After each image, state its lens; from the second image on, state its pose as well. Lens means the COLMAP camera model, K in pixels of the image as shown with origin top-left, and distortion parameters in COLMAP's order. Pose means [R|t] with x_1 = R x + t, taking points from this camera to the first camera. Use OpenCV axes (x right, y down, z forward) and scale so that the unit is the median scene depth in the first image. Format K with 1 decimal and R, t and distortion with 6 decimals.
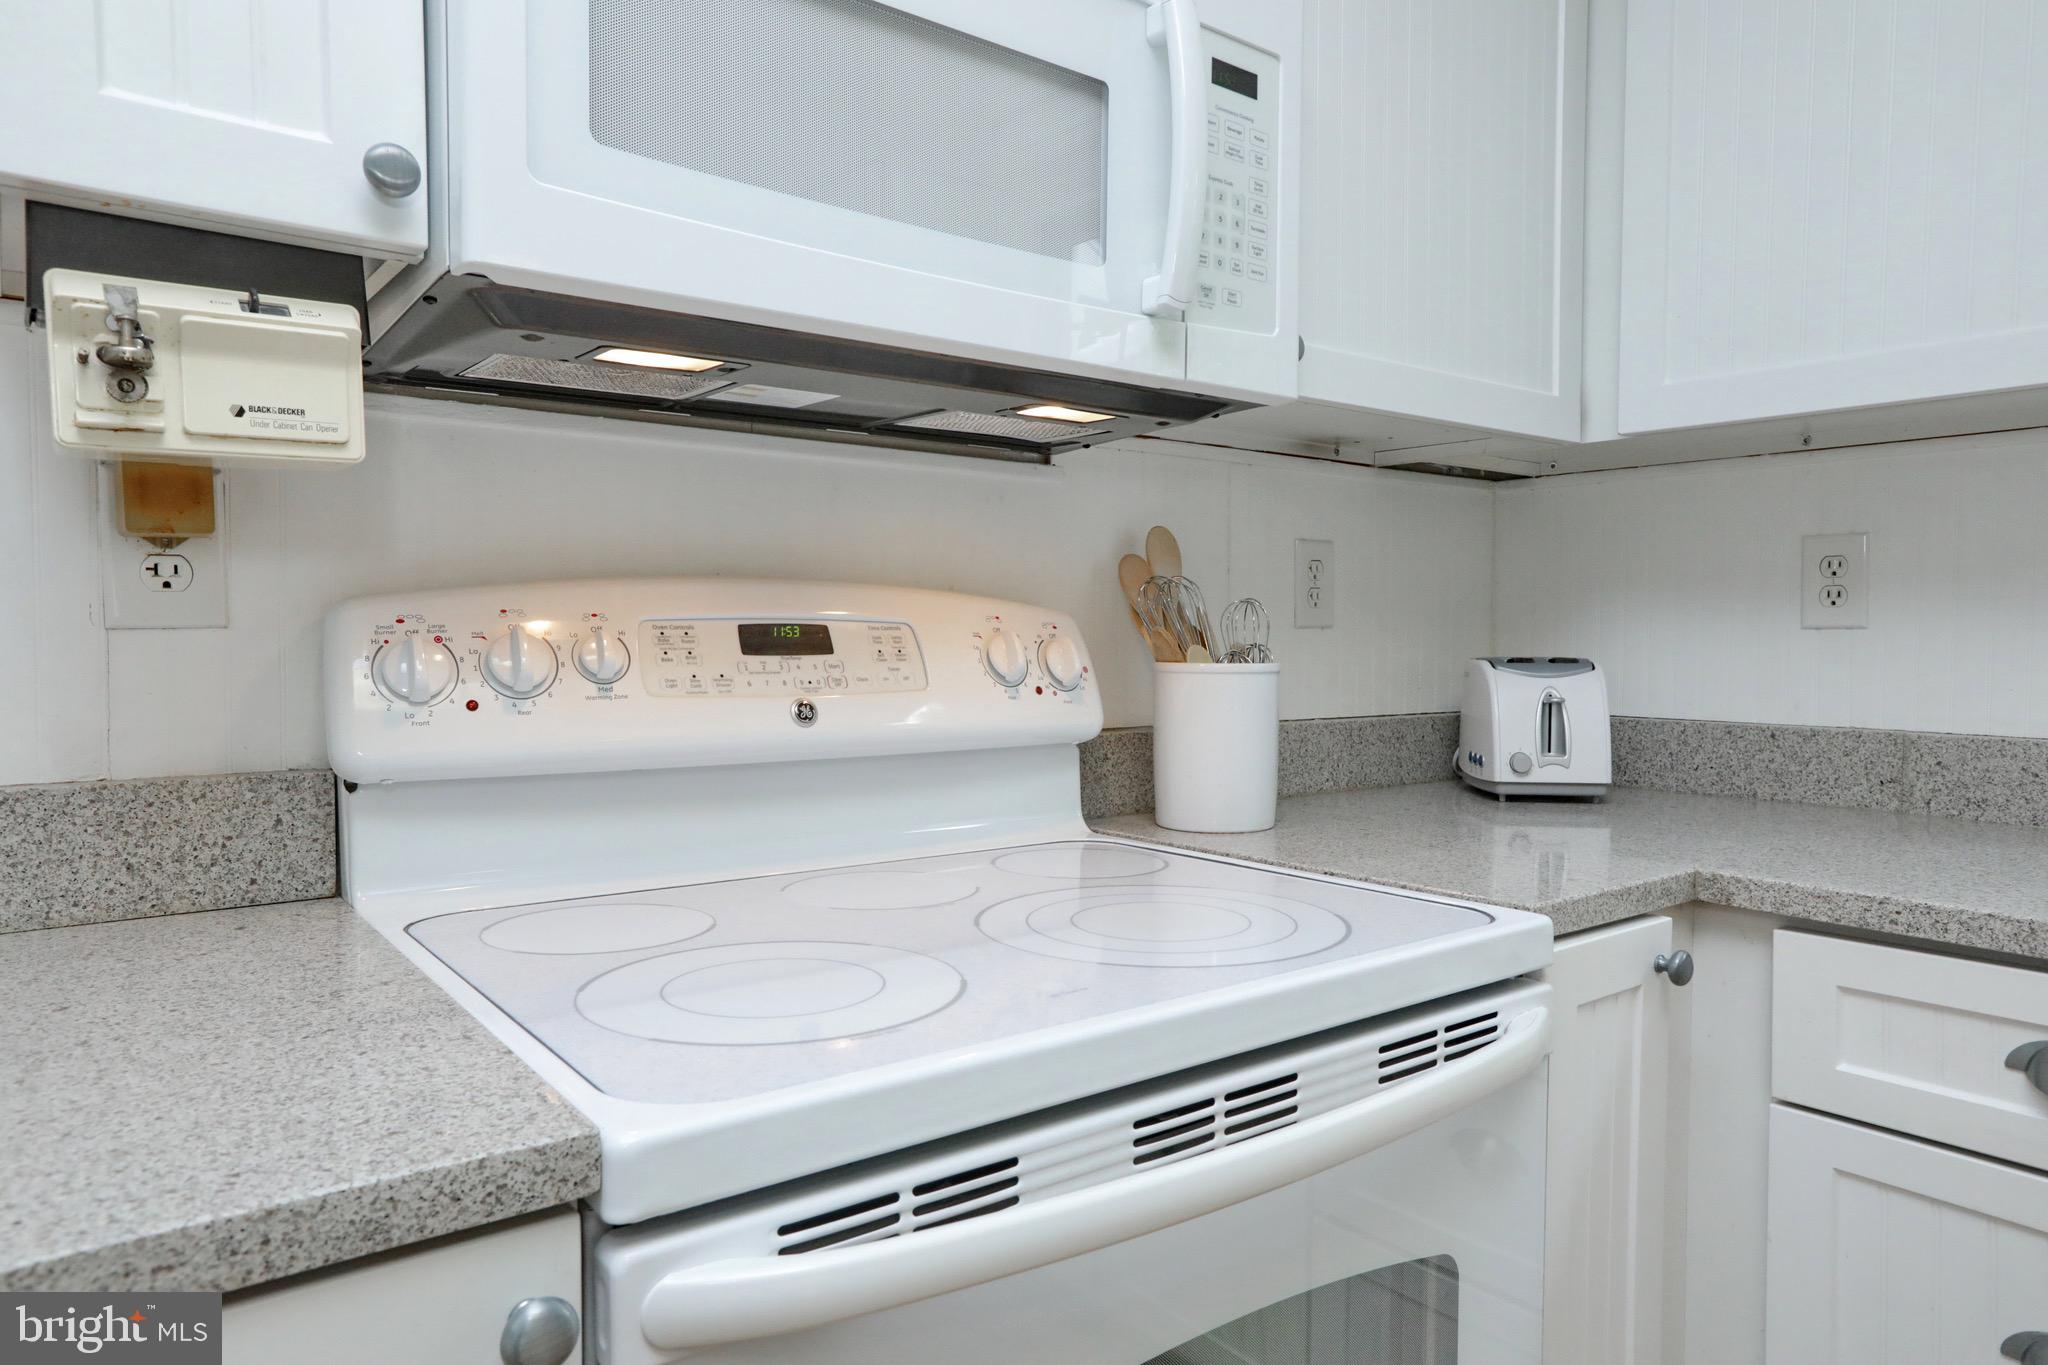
lens RADIAL K [[1302.3, 0, 1027.2], [0, 1302.3, 681.8], [0, 0, 1]] dist [-0.023472, 0.000729]
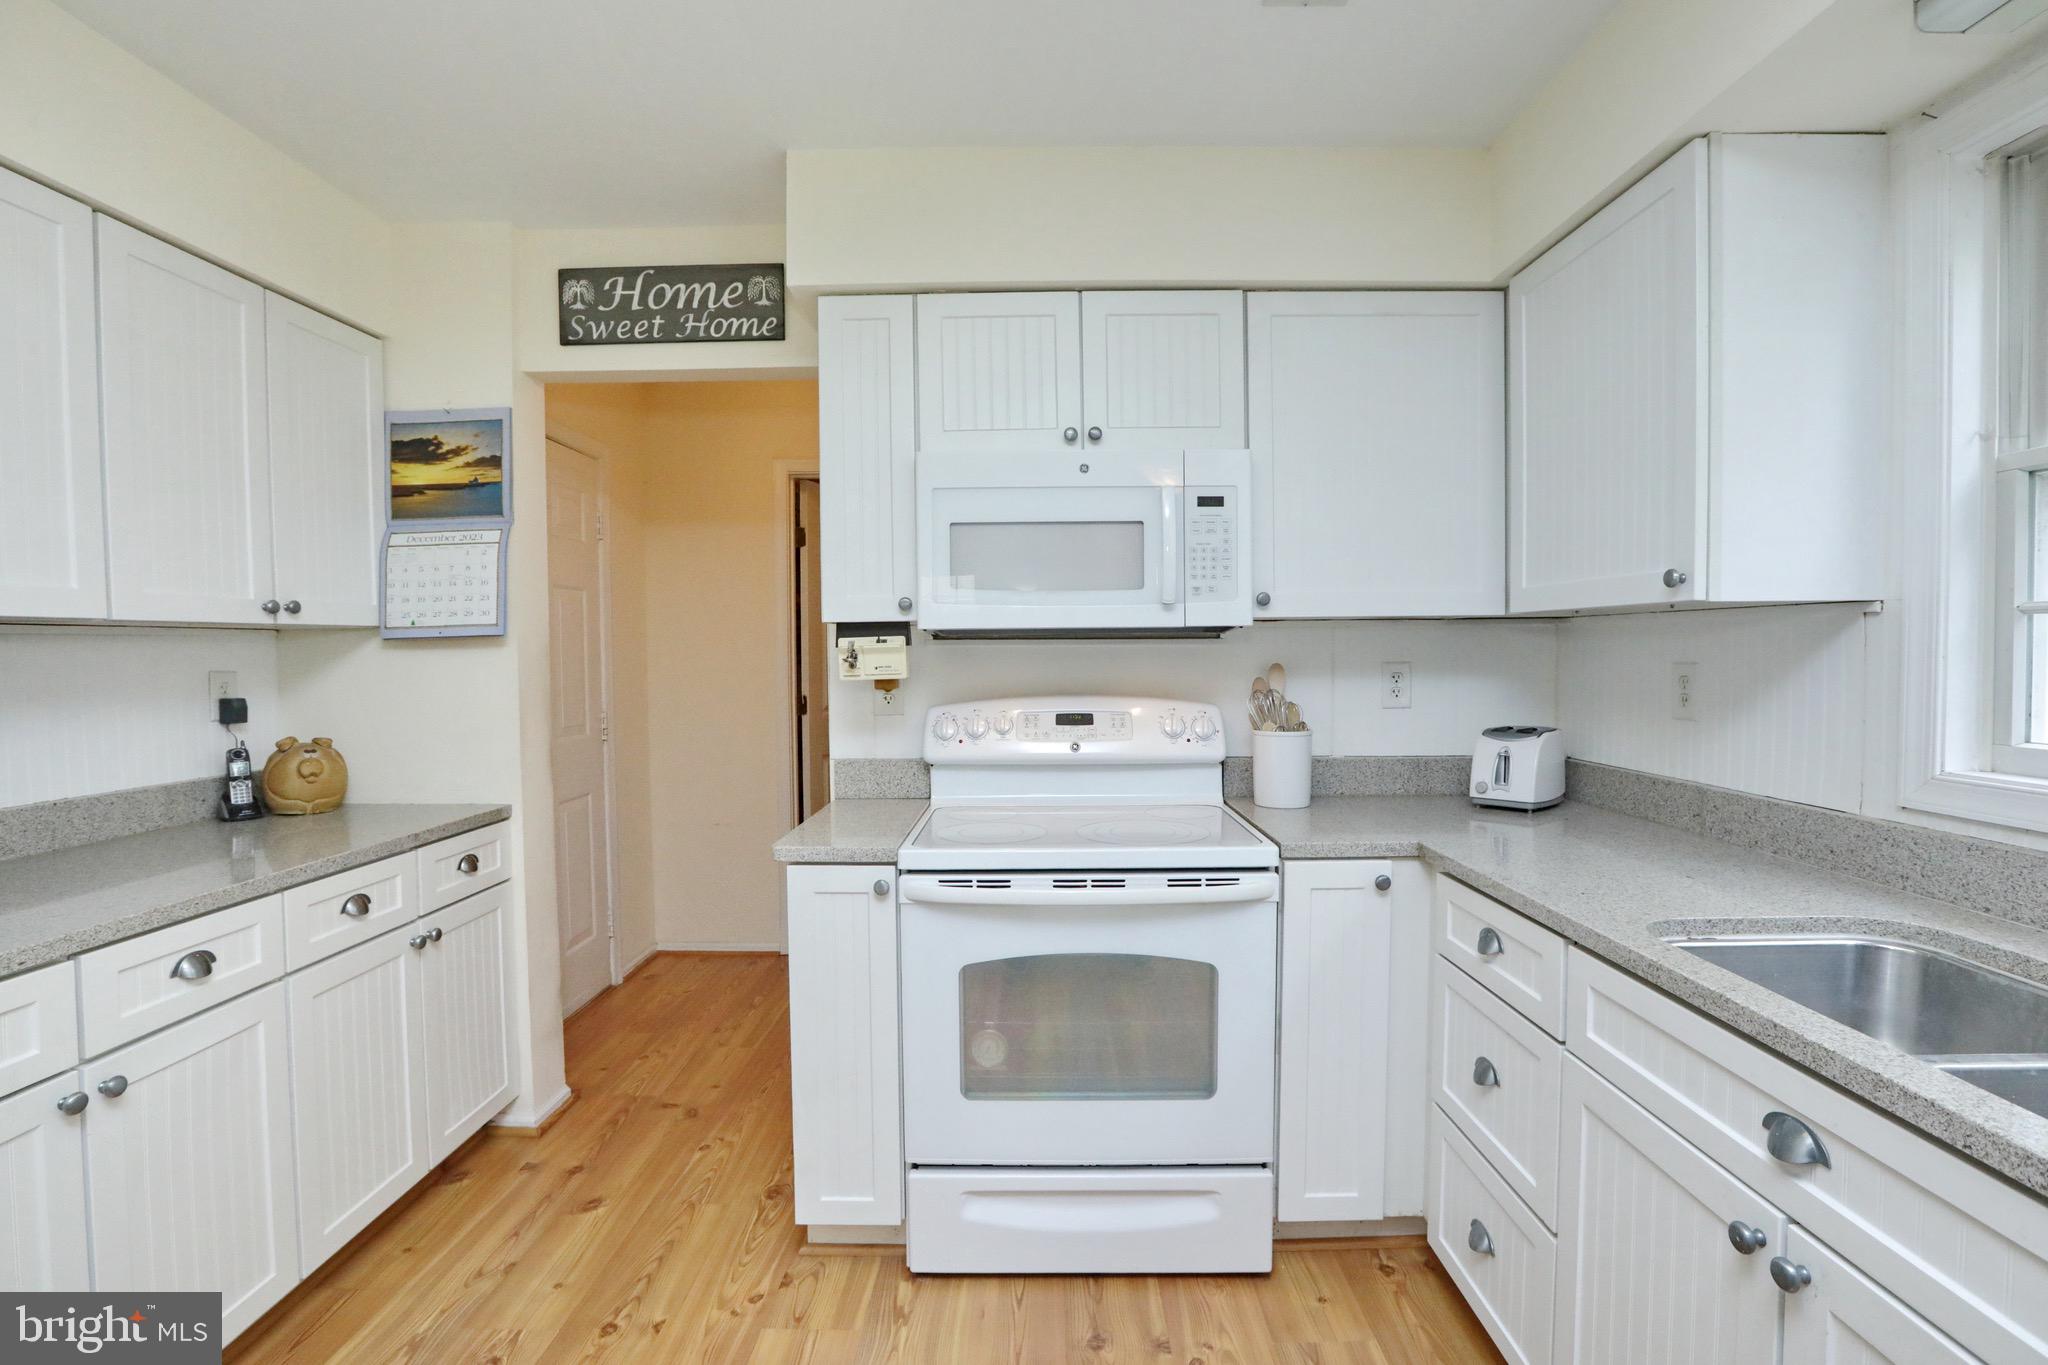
lens RADIAL K [[955.3, 0, 1026.0], [0, 955.3, 682.8], [0, 0, 1]] dist [-0.039886, 0.007315]
pose [[0.784409, 0.009543, -0.620170, 0.980812], [-0.010976, 0.999939, 0.001505, -0.111660], [0.620147, 0.005626, 0.784466, -0.628826]]
